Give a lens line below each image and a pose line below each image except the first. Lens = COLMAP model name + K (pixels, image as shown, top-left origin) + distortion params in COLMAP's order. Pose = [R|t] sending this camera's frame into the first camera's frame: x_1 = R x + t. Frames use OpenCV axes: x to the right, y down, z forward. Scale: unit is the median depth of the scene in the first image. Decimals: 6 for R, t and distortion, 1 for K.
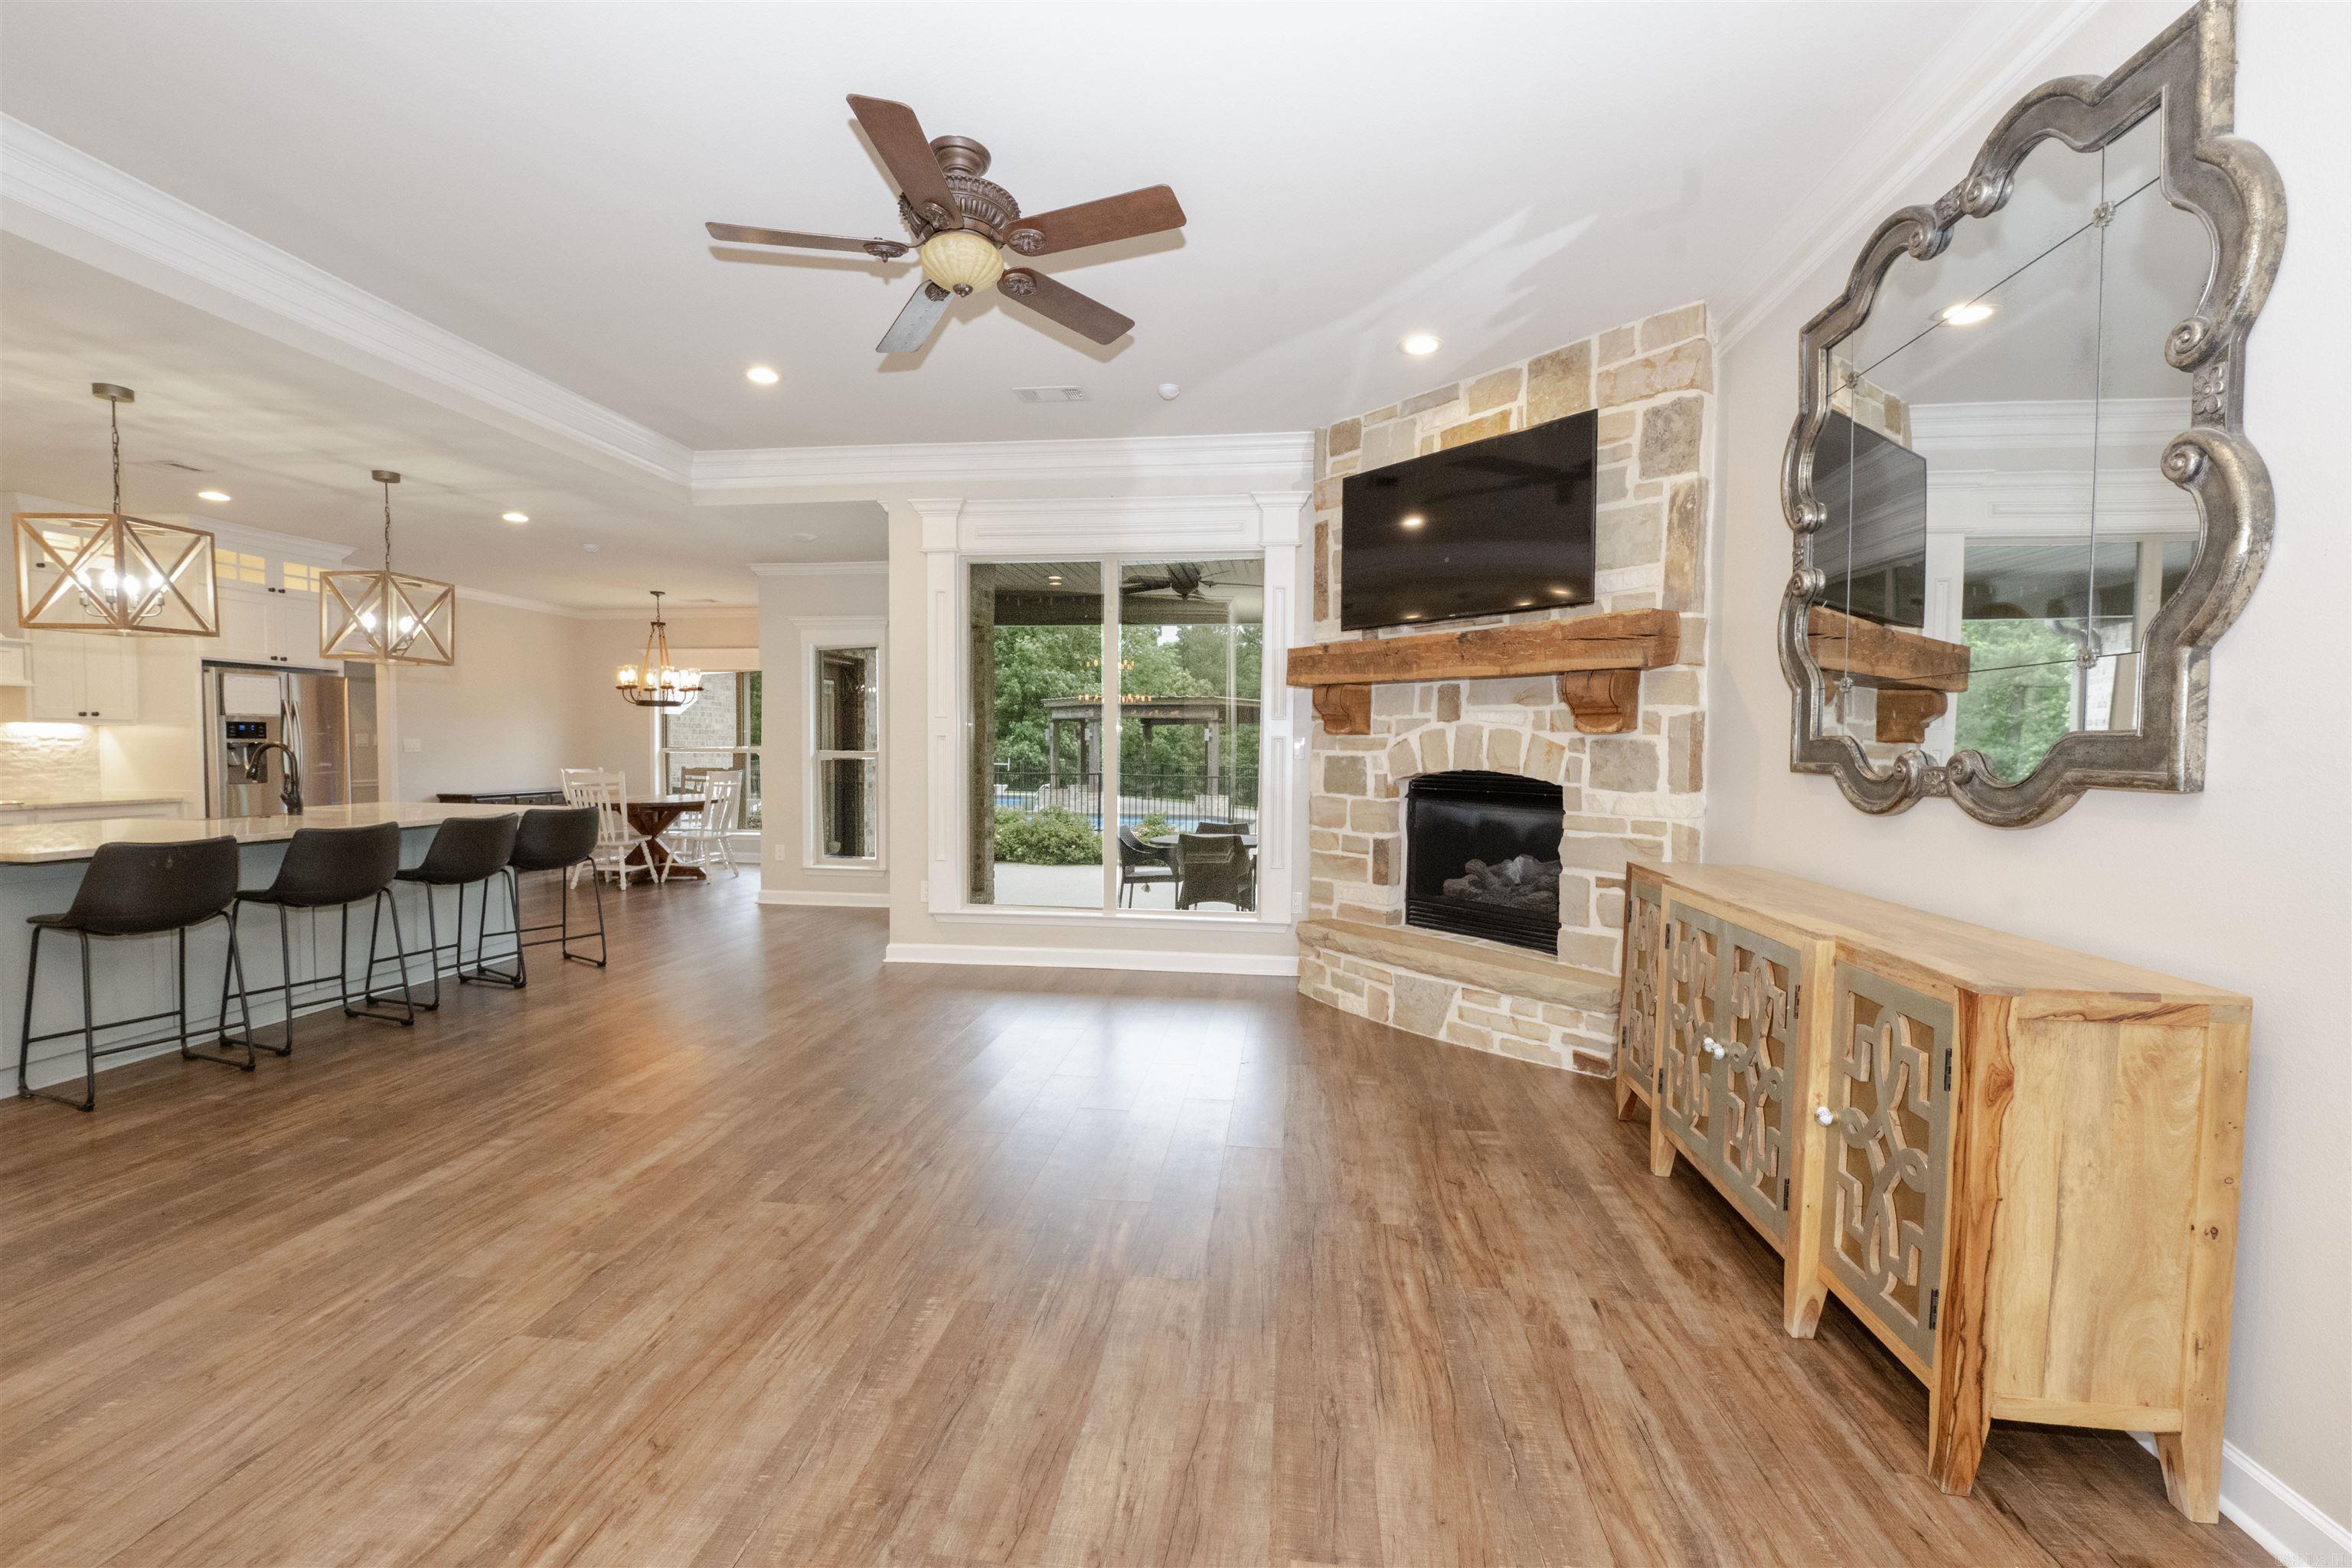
lens RADIAL K [[980.1, 0, 1176.0], [0, 980.1, 784.0], [0, 0, 1]] dist [0.000342, -0.000487]
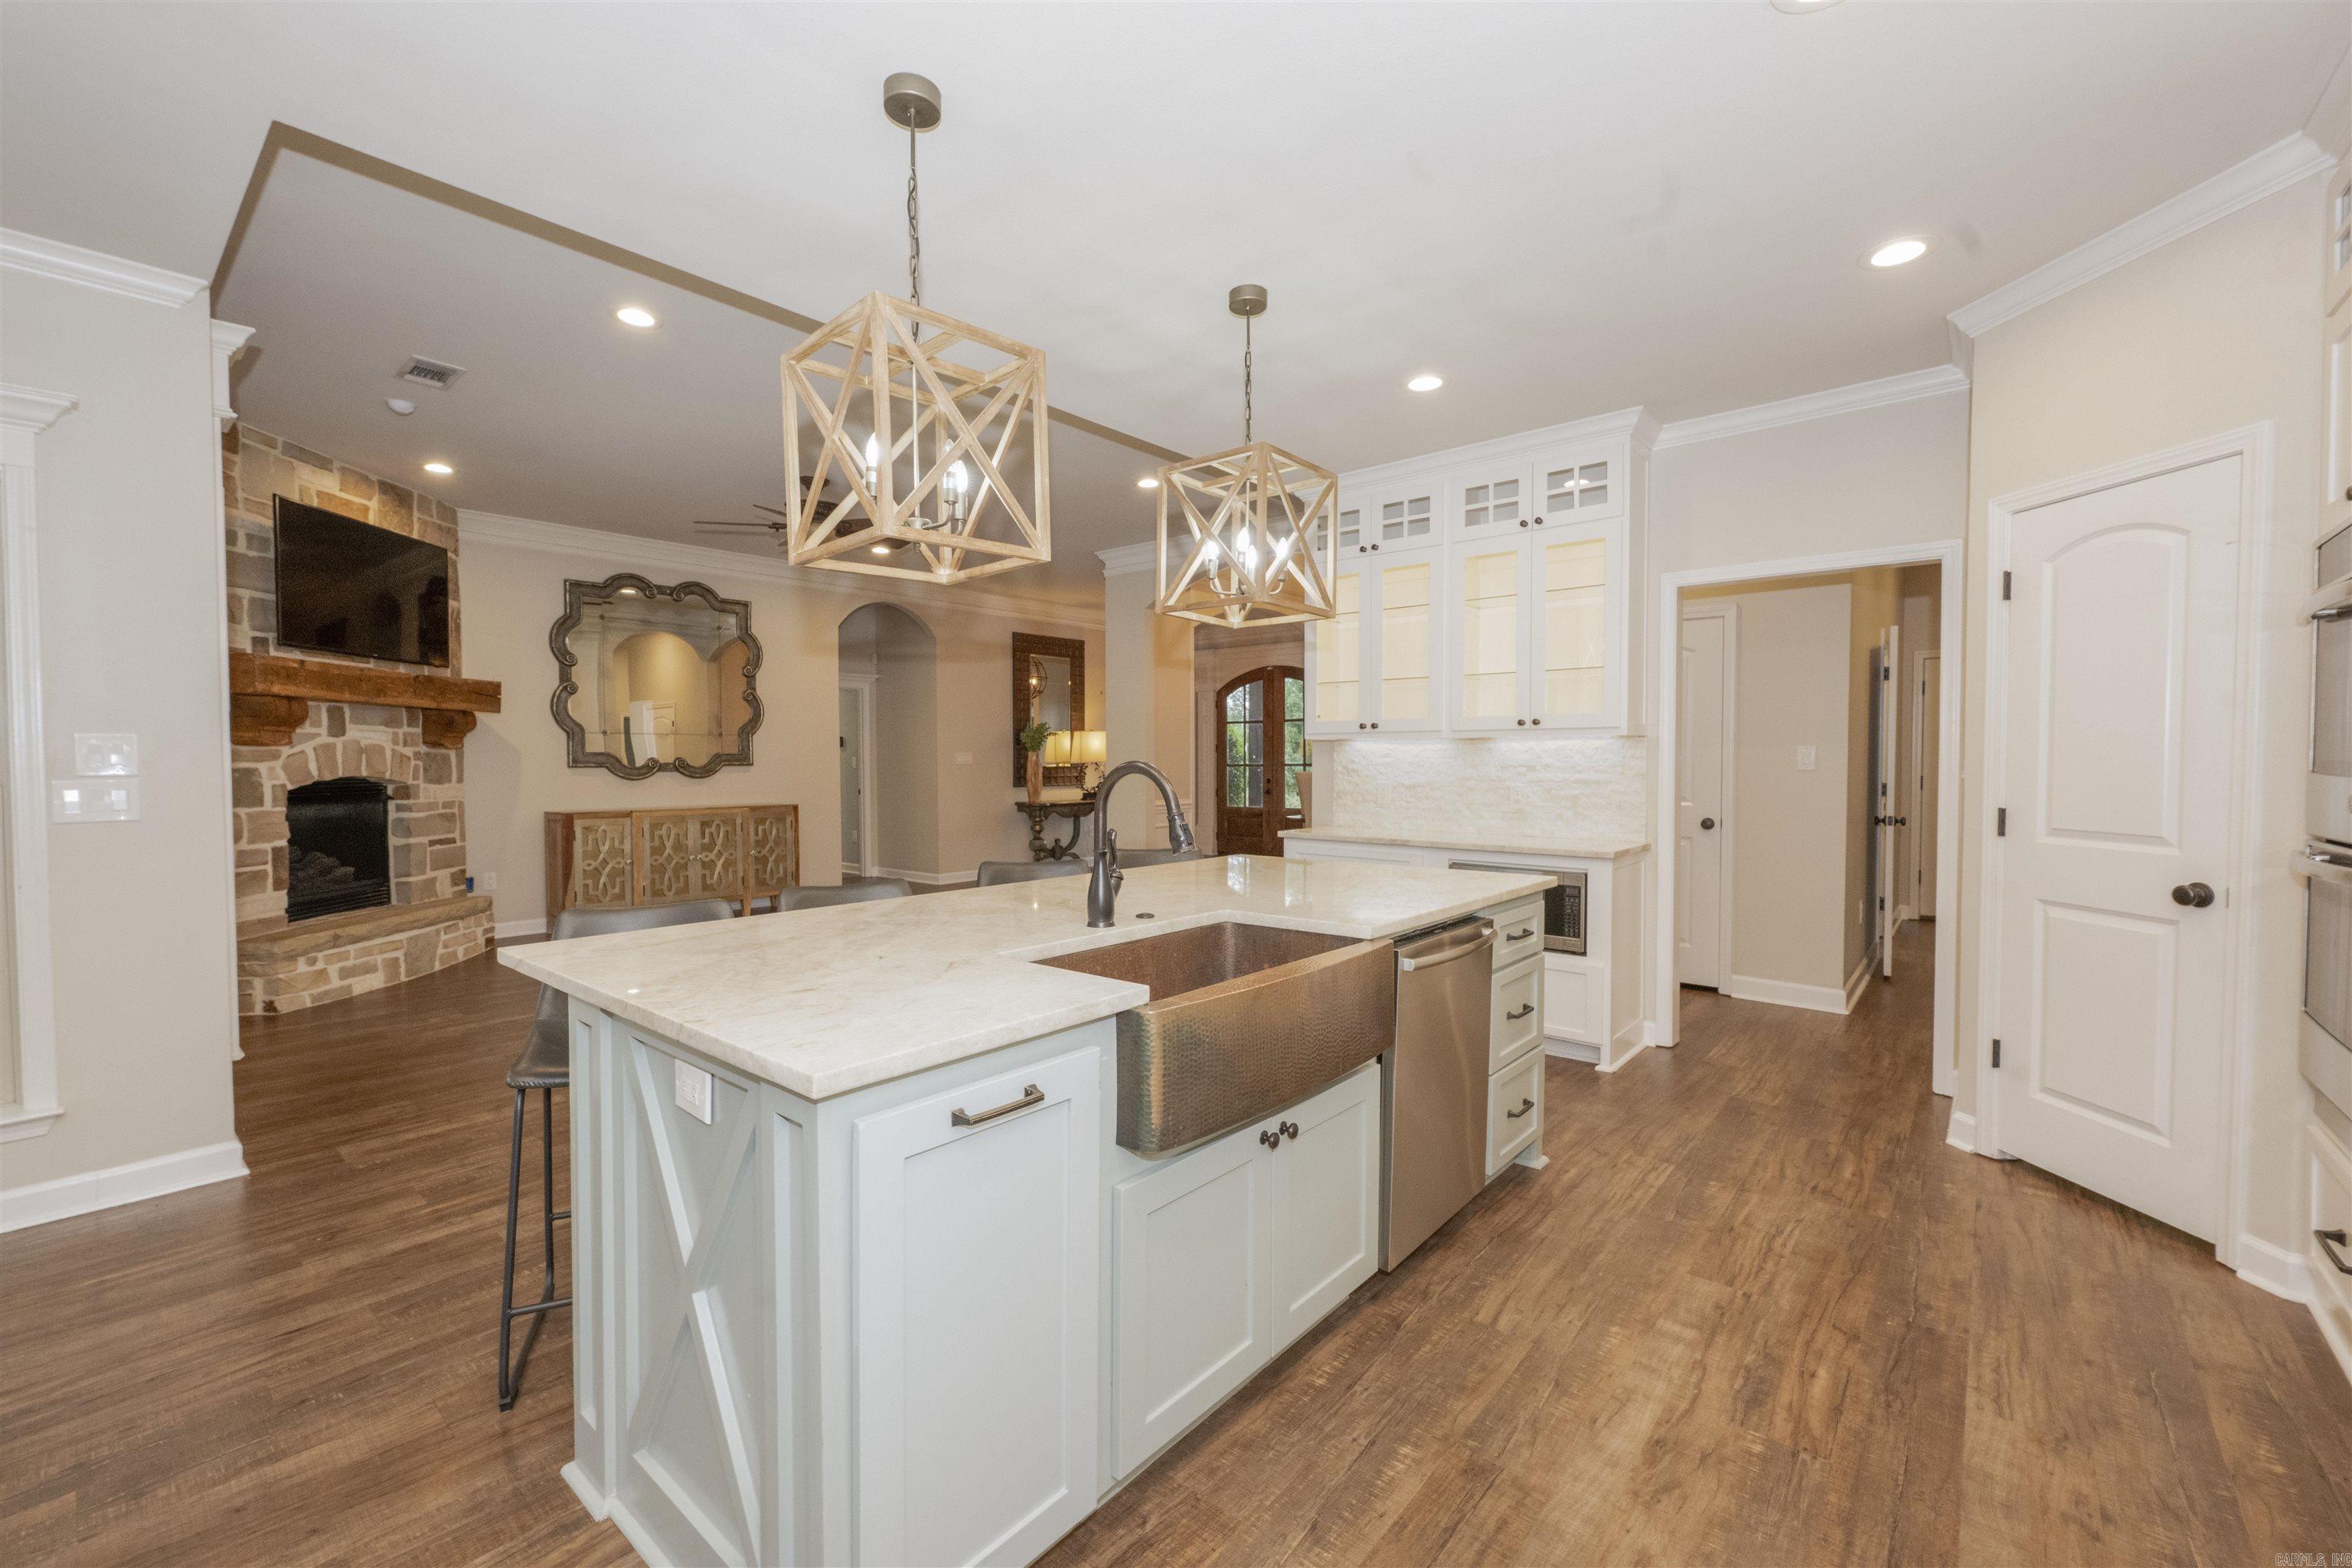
lens RADIAL K [[961.2, 0, 1172.8], [0, 961.2, 783.6], [0, 0, 1]] dist [0.002002, -0.000323]
pose [[-0.831802, -0.020507, 0.554693, -1.403701], [0.018388, 0.997751, 0.064460, -0.072238], [-0.554767, 0.063817, -0.829554, 1.610852]]
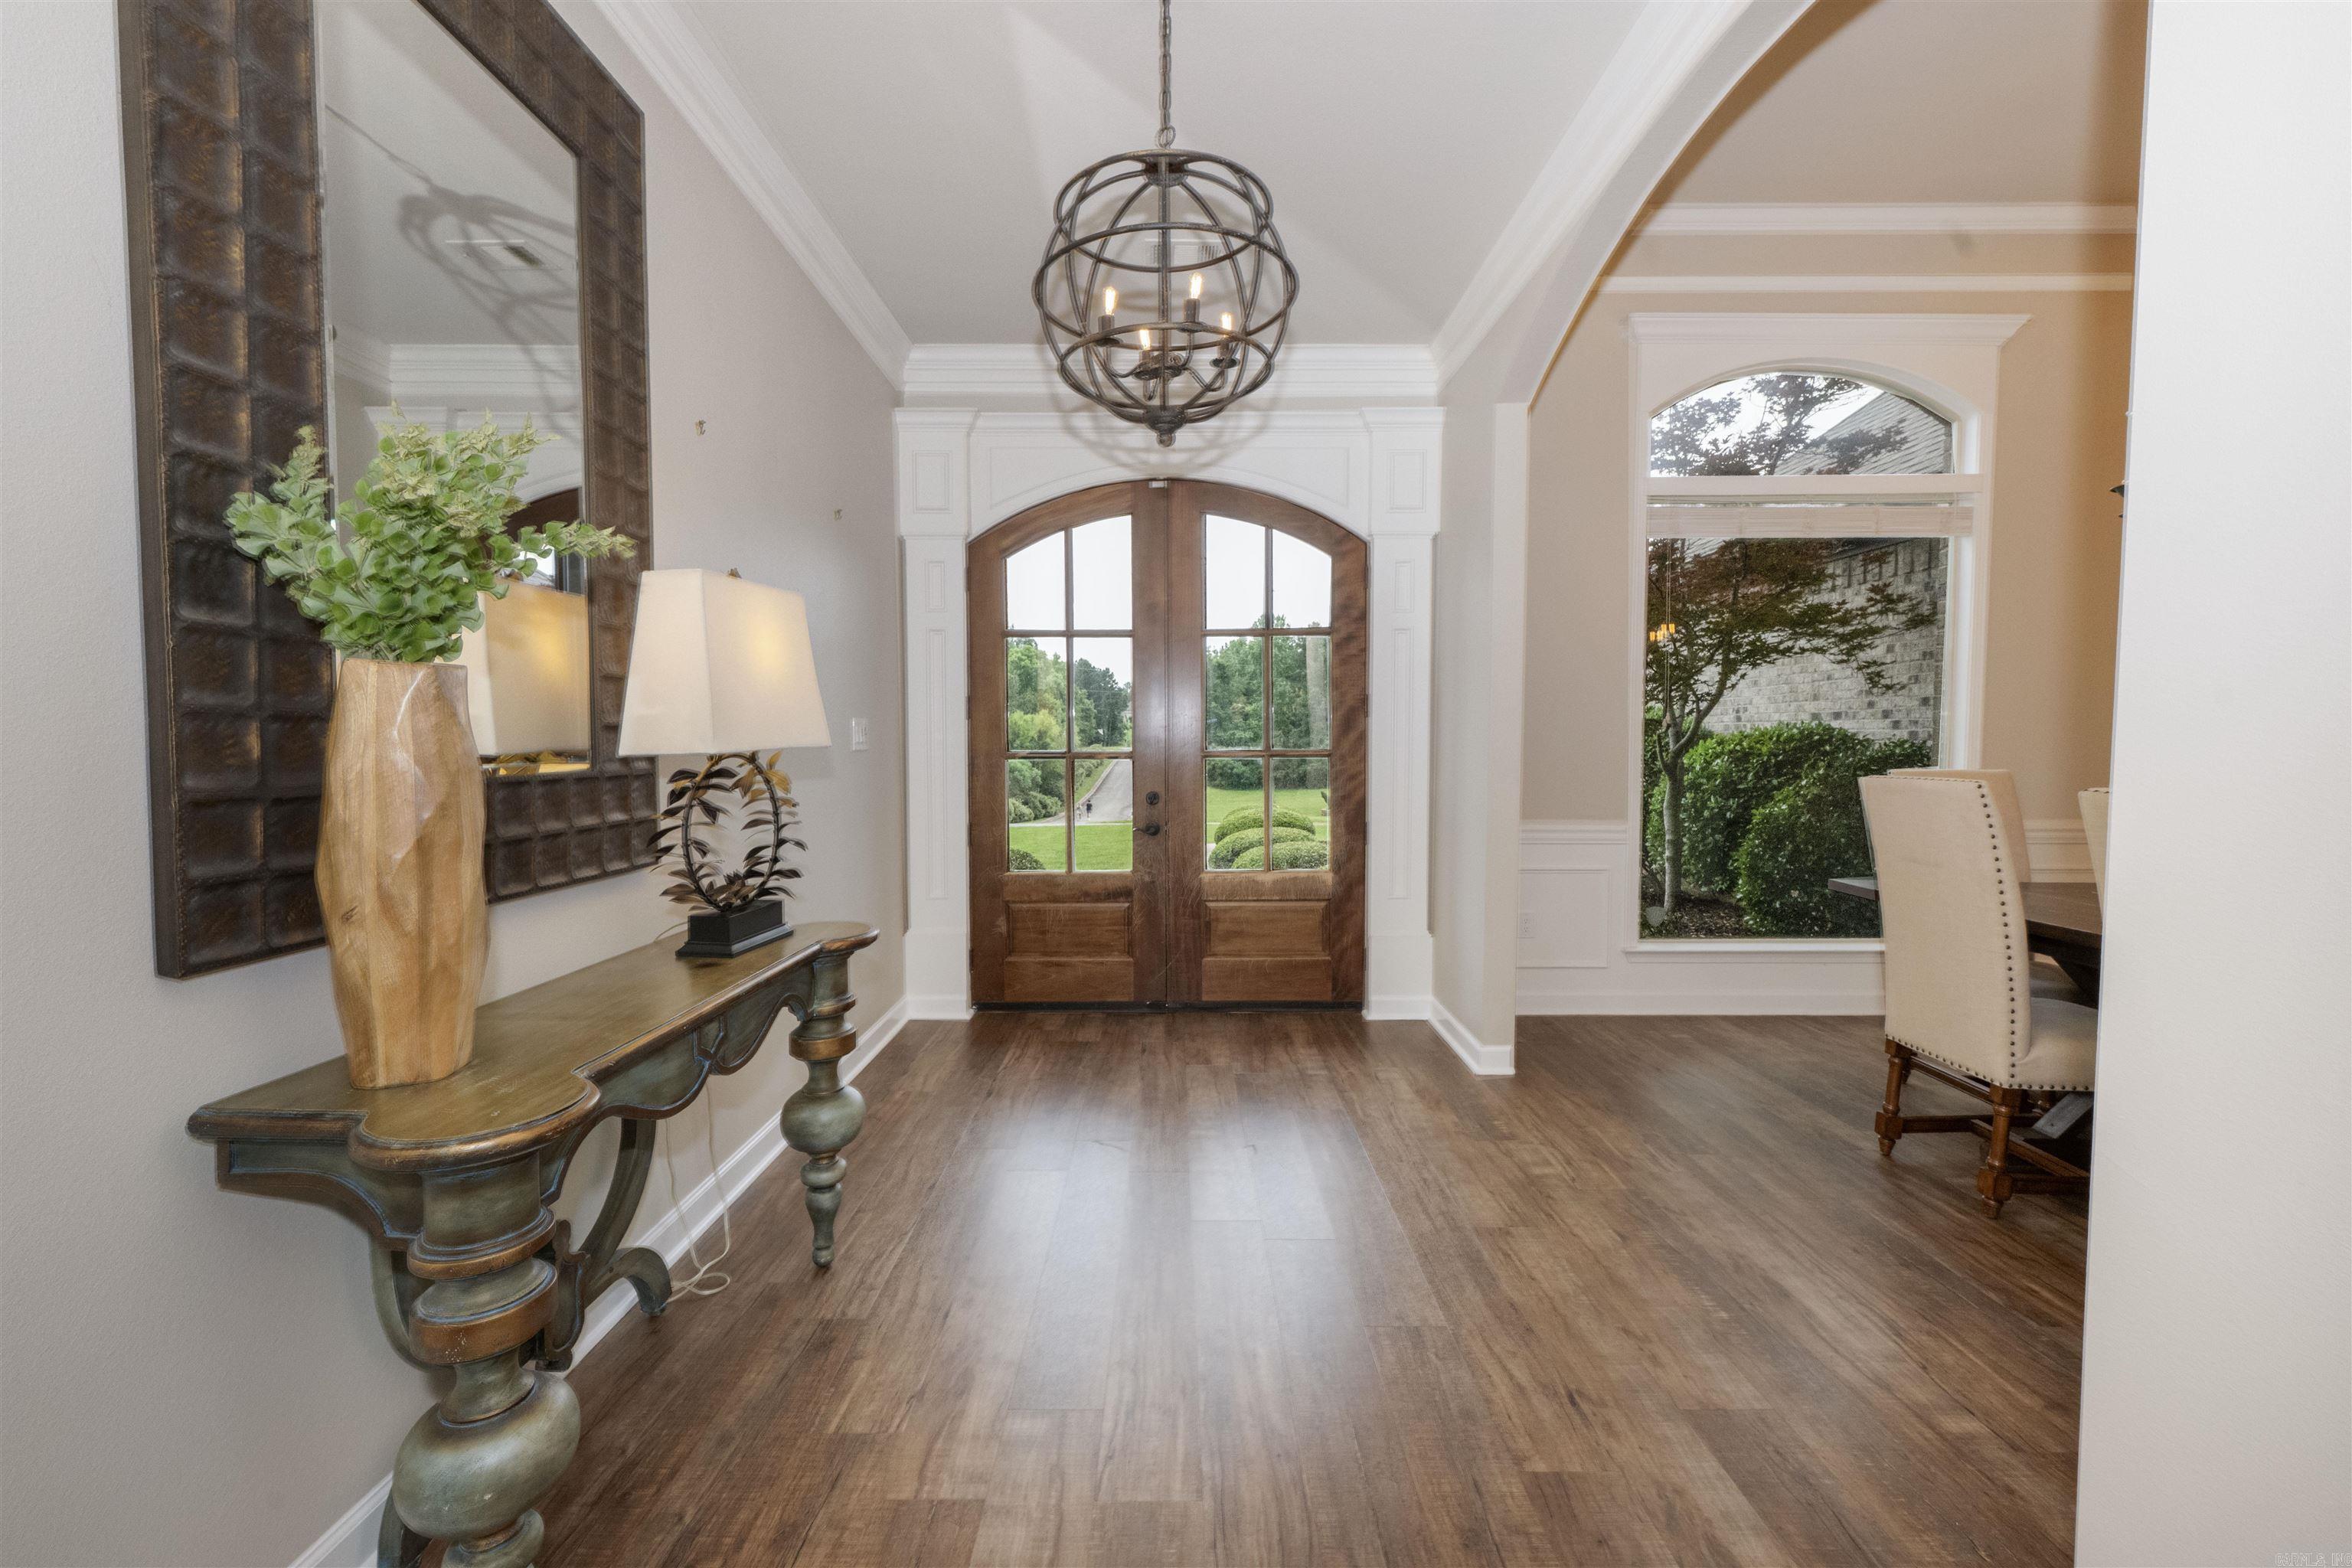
lens RADIAL K [[954.8, 0, 1172.5], [0, 954.8, 782.0], [0, 0, 1]] dist [-0.001154, -0.000049]
pose [[-0.992321, -0.003305, -0.123643, 0.099168], [-0.013661, 0.996456, 0.083002, 0.010021], [0.122930, 0.084054, -0.988849, 0.040710]]
